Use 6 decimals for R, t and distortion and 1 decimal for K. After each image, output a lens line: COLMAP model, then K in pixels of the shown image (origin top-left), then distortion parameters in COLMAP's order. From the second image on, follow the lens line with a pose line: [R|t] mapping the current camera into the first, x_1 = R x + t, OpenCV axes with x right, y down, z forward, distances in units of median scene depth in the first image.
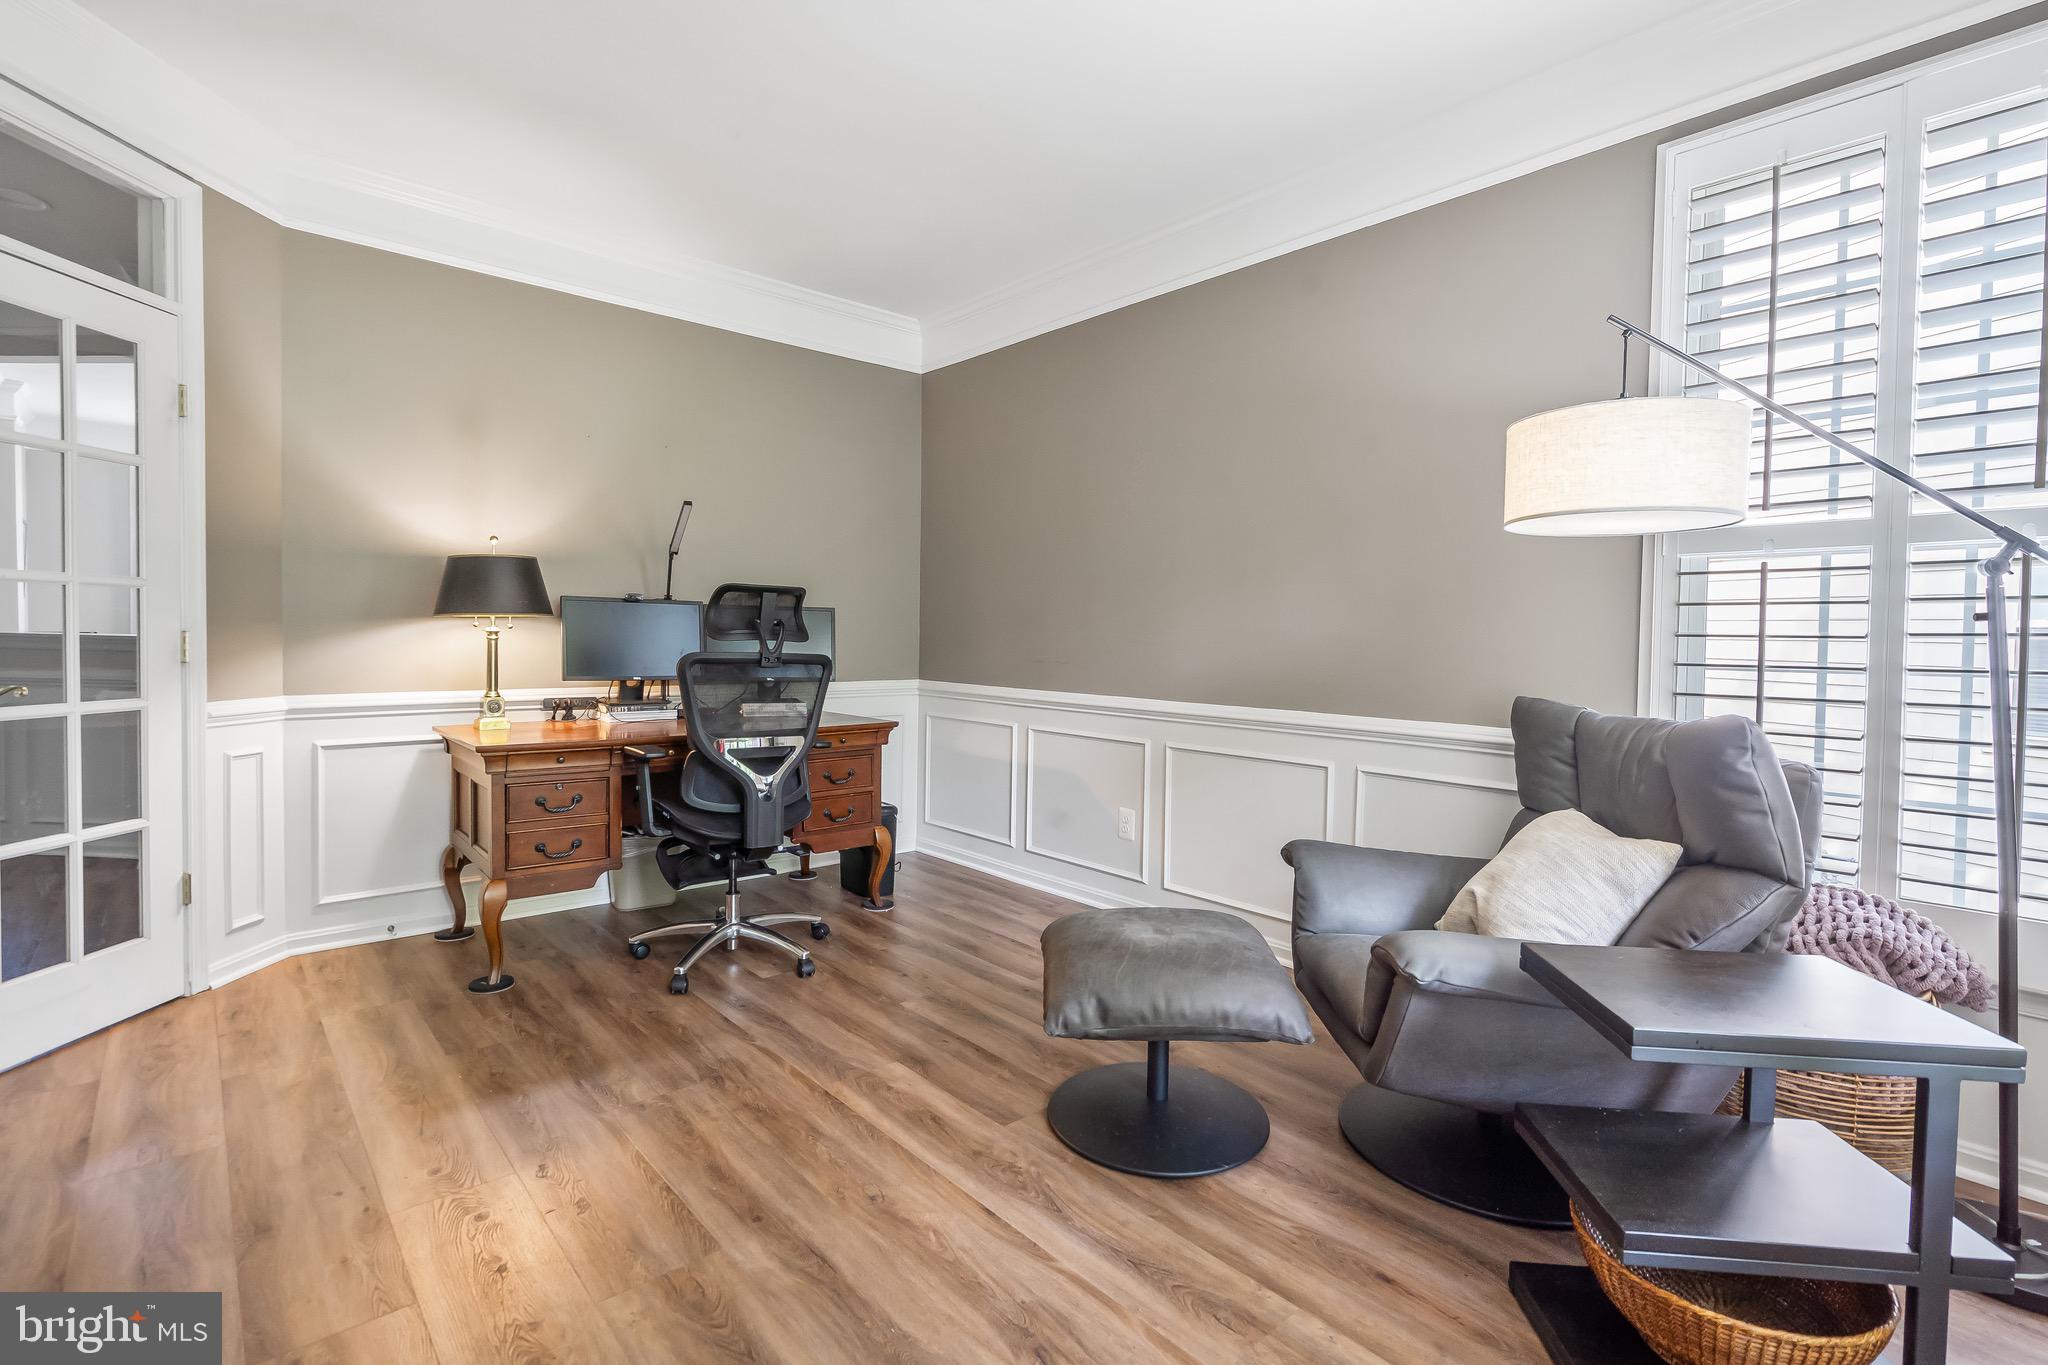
lens RADIAL K [[953.9, 0, 1022.6], [0, 953.9, 656.2], [0, 0, 1]] dist [-0.000429, -0.000002]
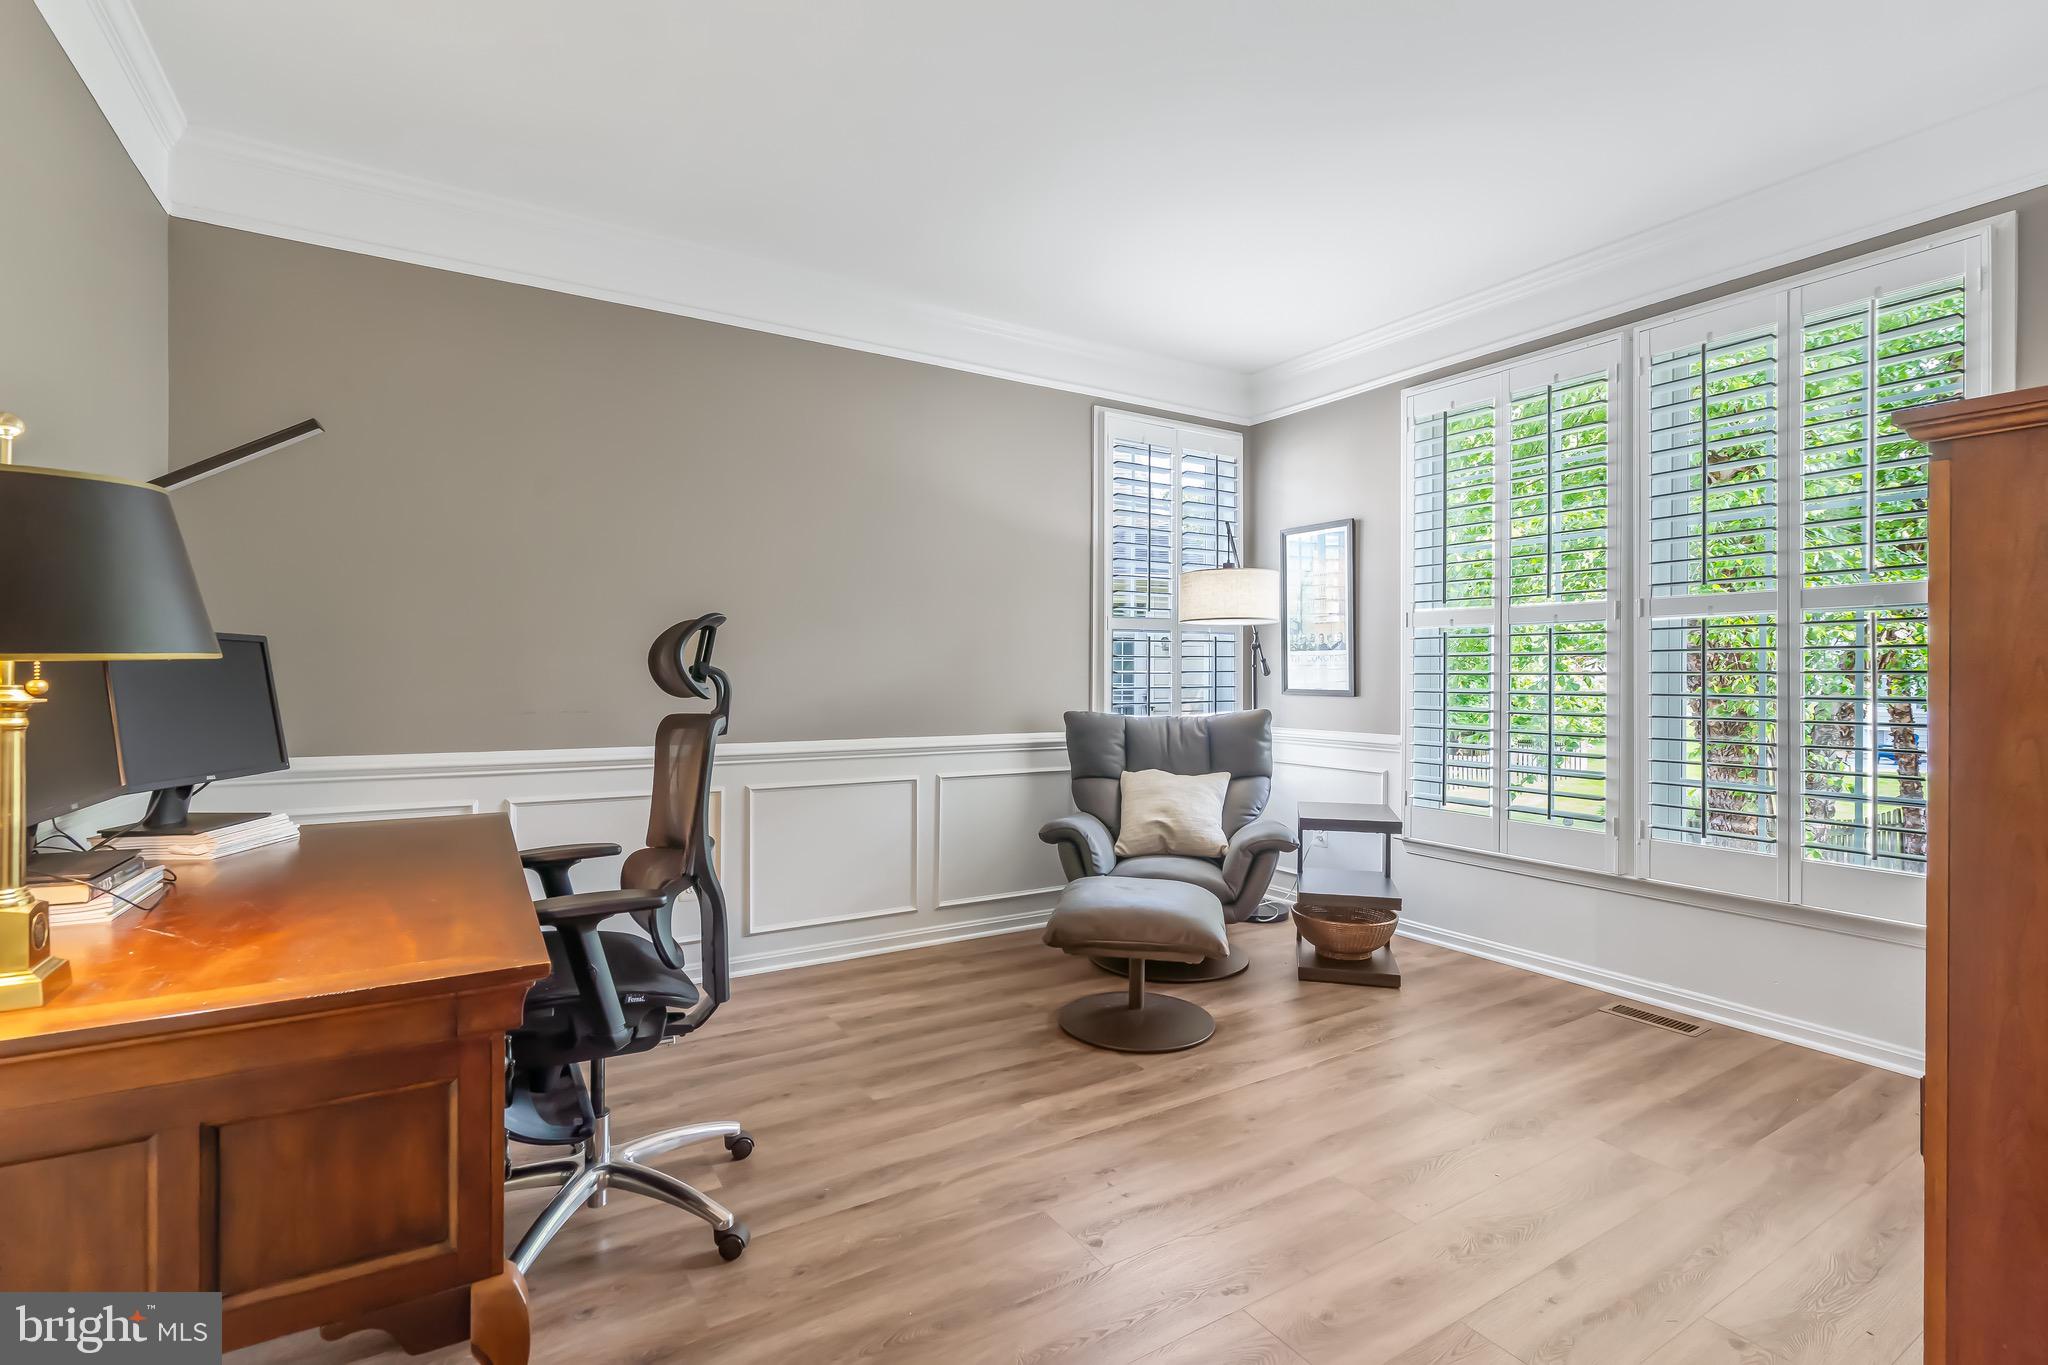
lens RADIAL K [[930.9, 0, 1024.0], [0, 930.9, 682.5], [0, 0, 1]] dist [0.000217, -0.000011]
pose [[0.171477, -0.018393, 0.985016, -1.054627], [0.026012, 0.999562, 0.014136, -0.031612], [-0.984845, 0.023198, 0.171880, 0.792795]]
